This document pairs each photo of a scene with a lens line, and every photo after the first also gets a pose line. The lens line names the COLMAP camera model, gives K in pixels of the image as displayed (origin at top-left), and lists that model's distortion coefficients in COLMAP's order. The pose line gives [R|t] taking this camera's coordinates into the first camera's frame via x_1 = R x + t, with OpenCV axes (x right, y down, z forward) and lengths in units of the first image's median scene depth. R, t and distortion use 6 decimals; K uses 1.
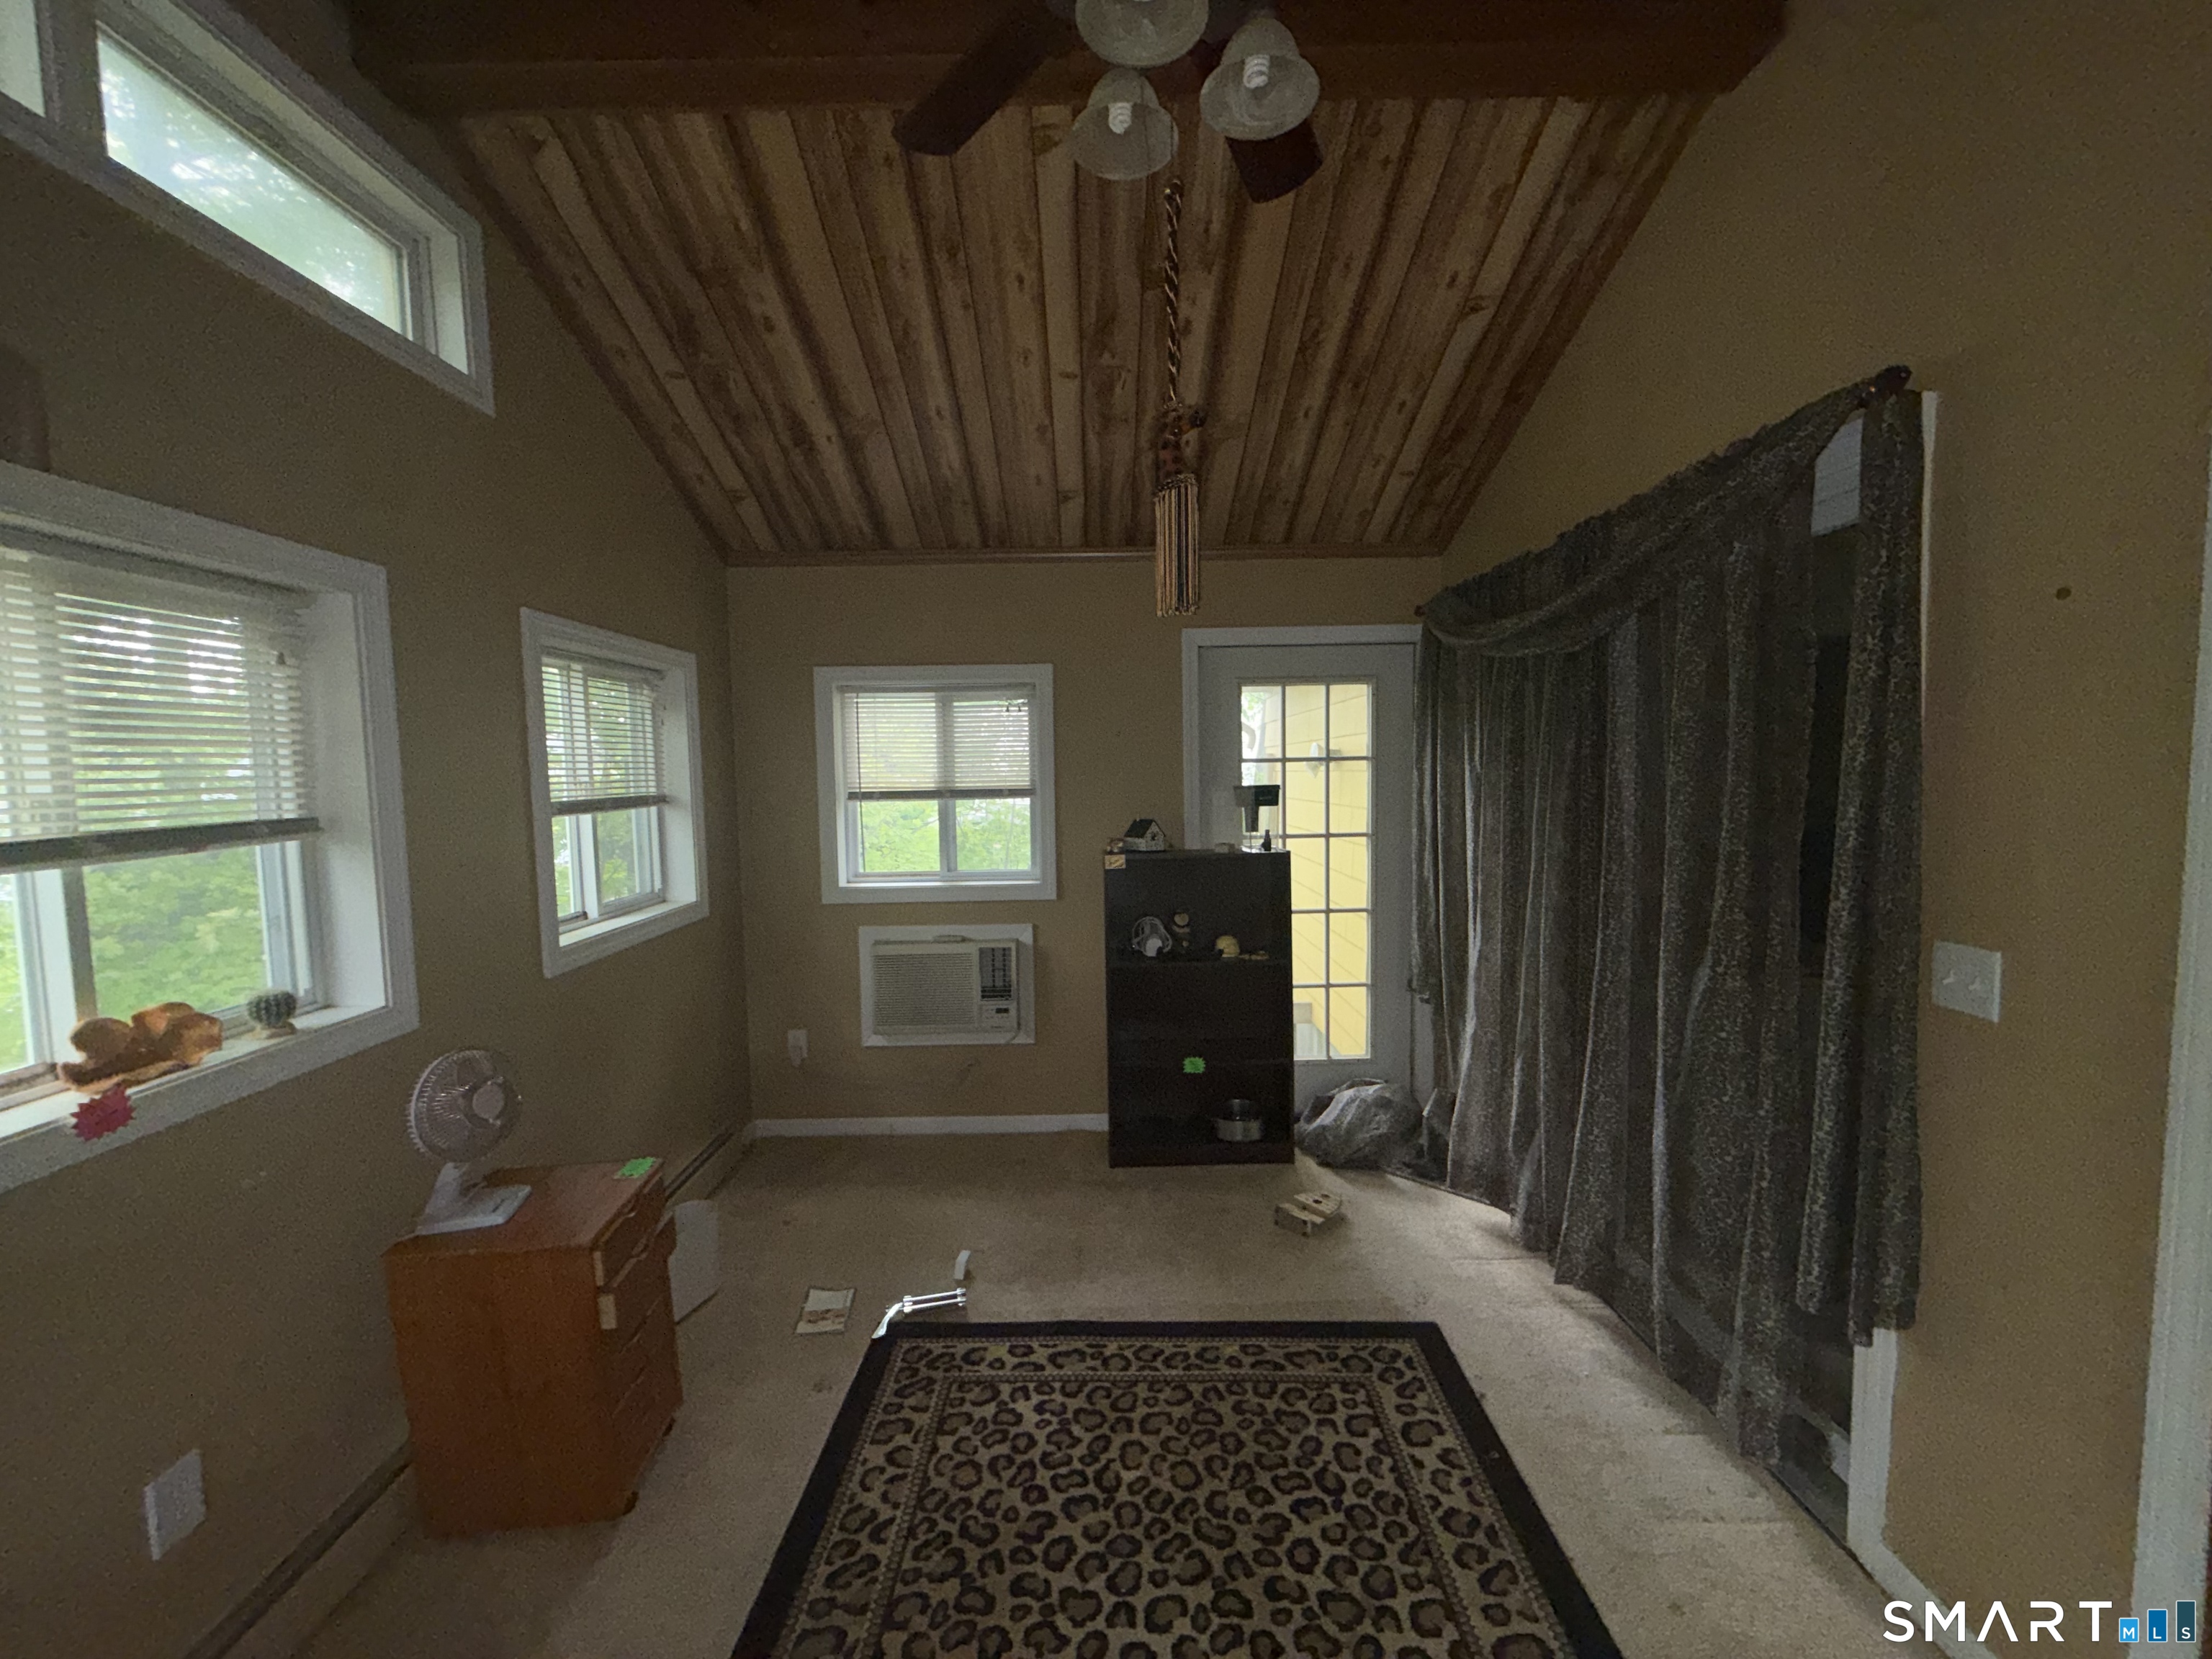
lens RADIAL K [[879.5, 0, 1106.9], [0, 879.5, 830.4], [0, 0, 1]] dist [0.001702, 0.000218]
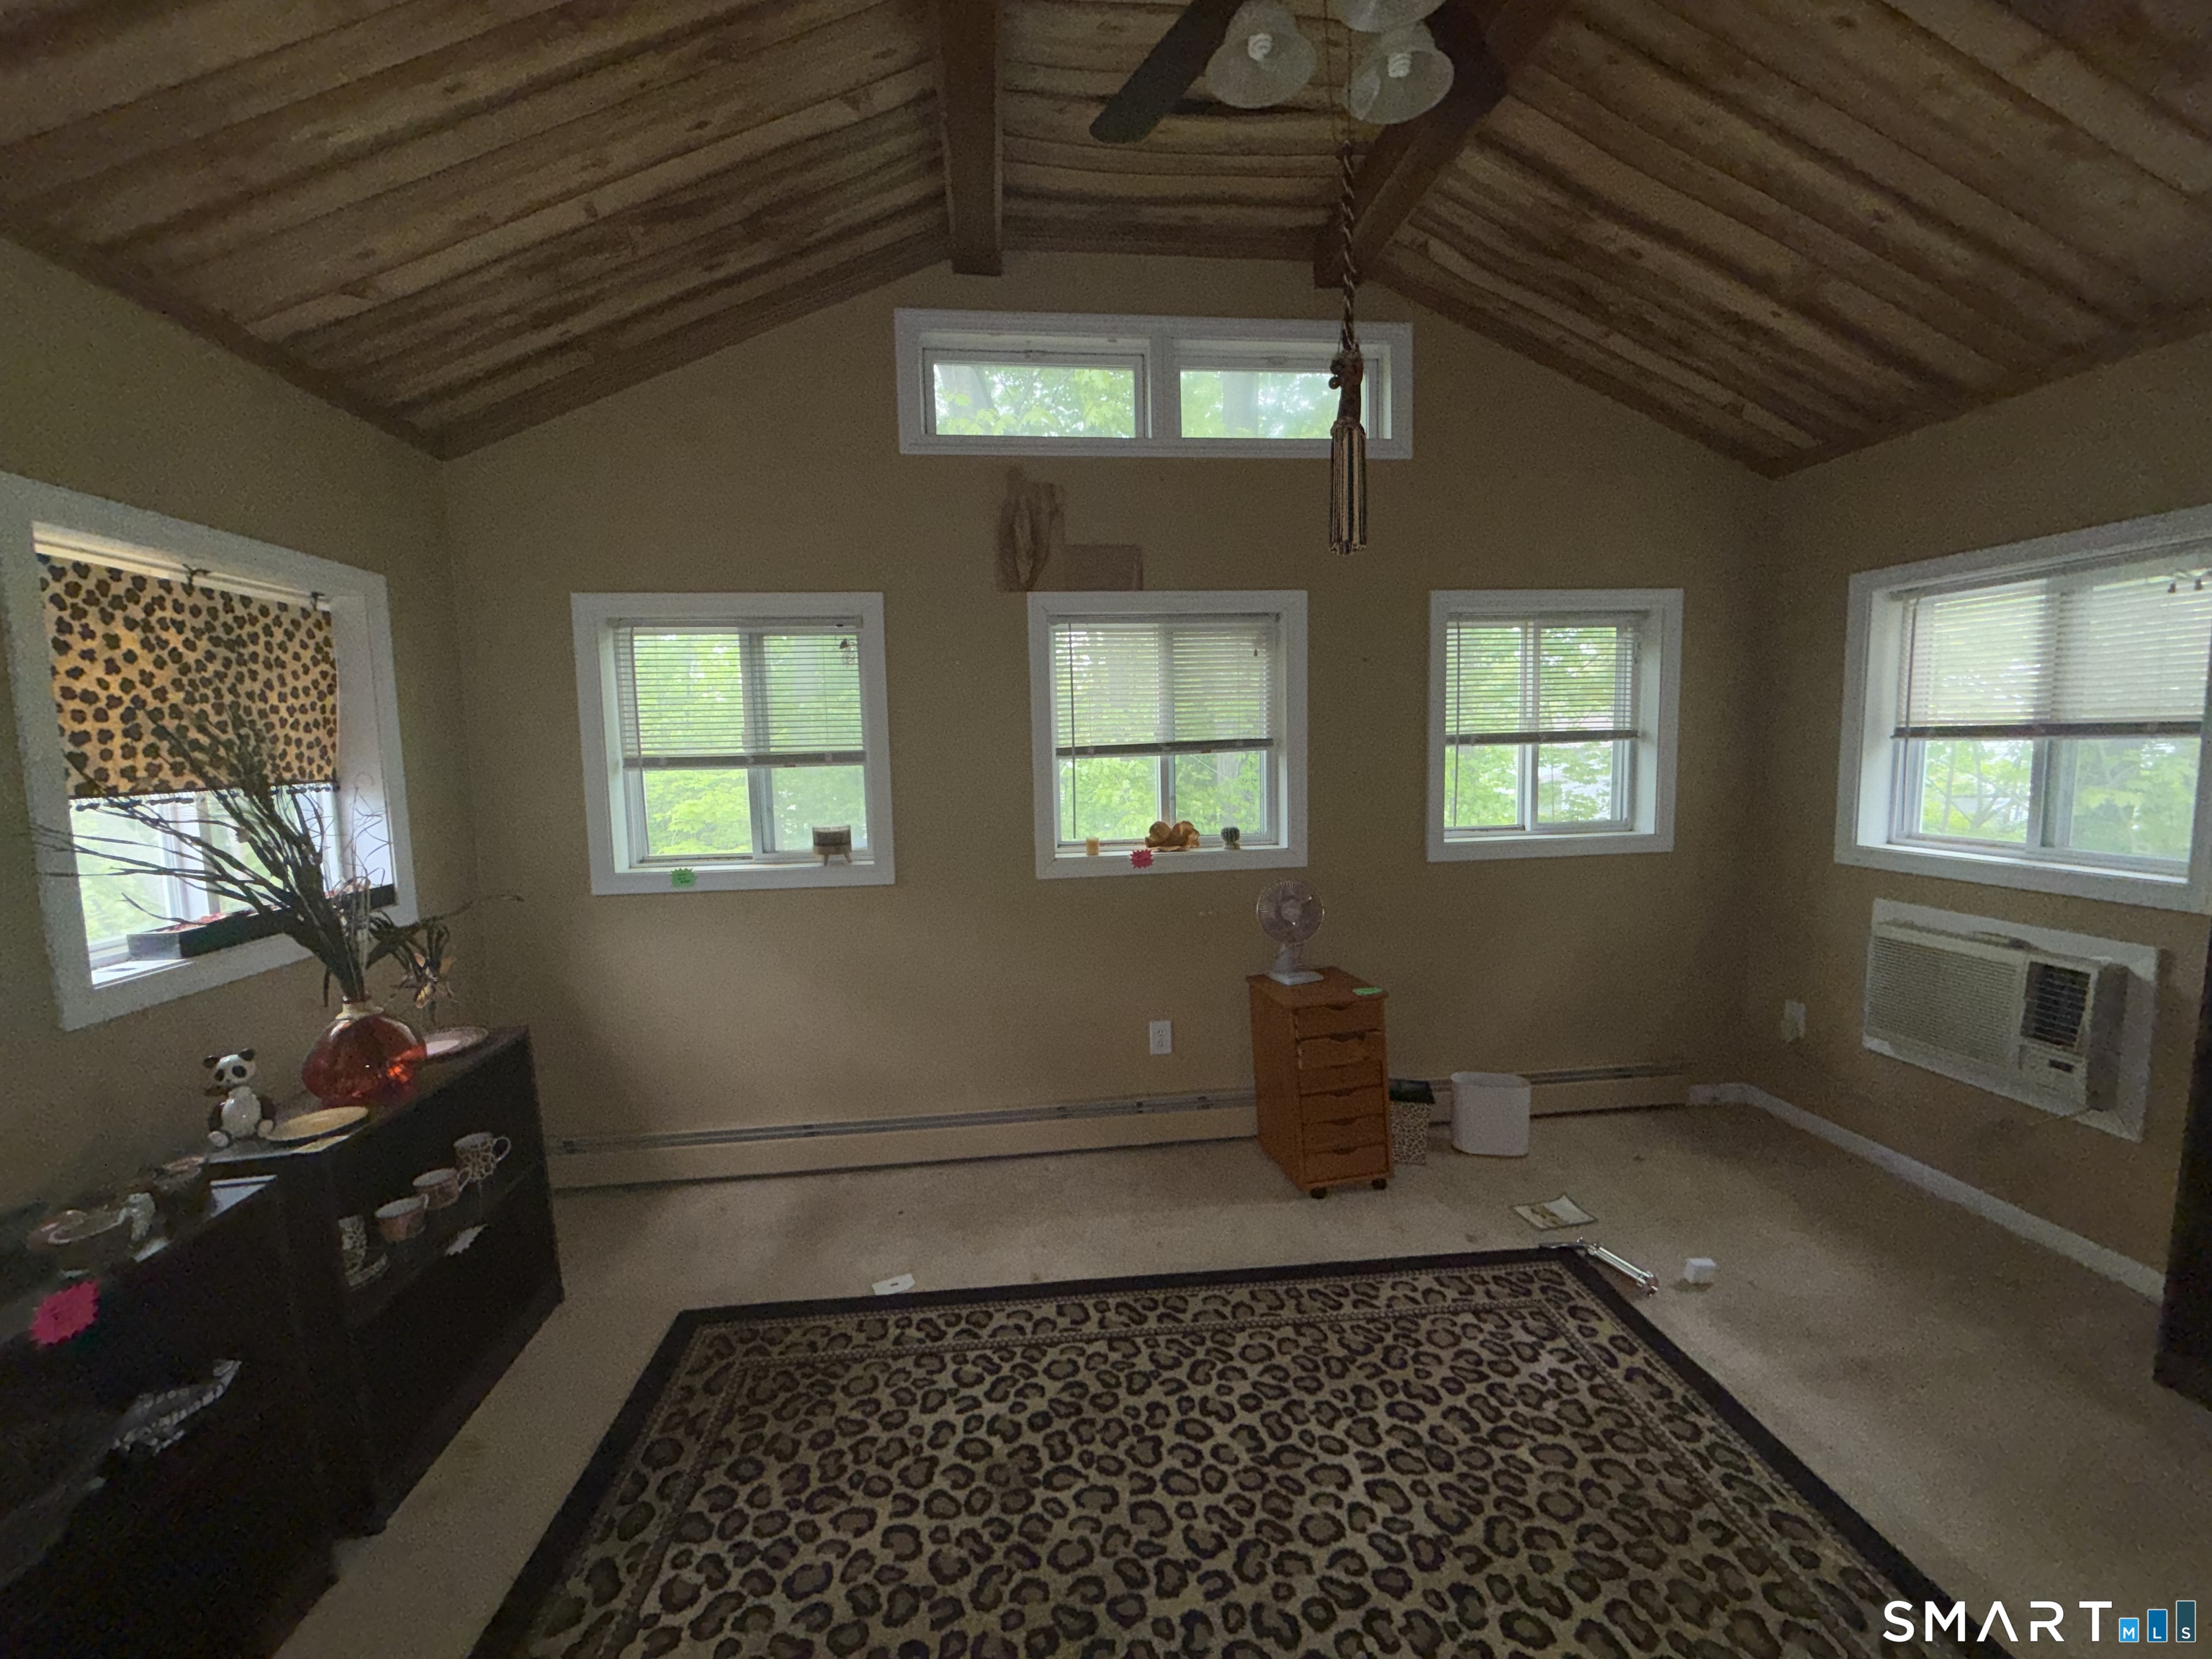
lens RADIAL K [[879.5, 0, 1102.6], [0, 879.5, 829.3], [0, 0, 1]] dist [0.001702, 0.000218]
pose [[0.107858, 0.110141, -0.988046, 0.738790], [-0.048802, 0.993233, 0.105392, -0.003315], [0.992968, 0.036852, 0.112503, 0.379819]]
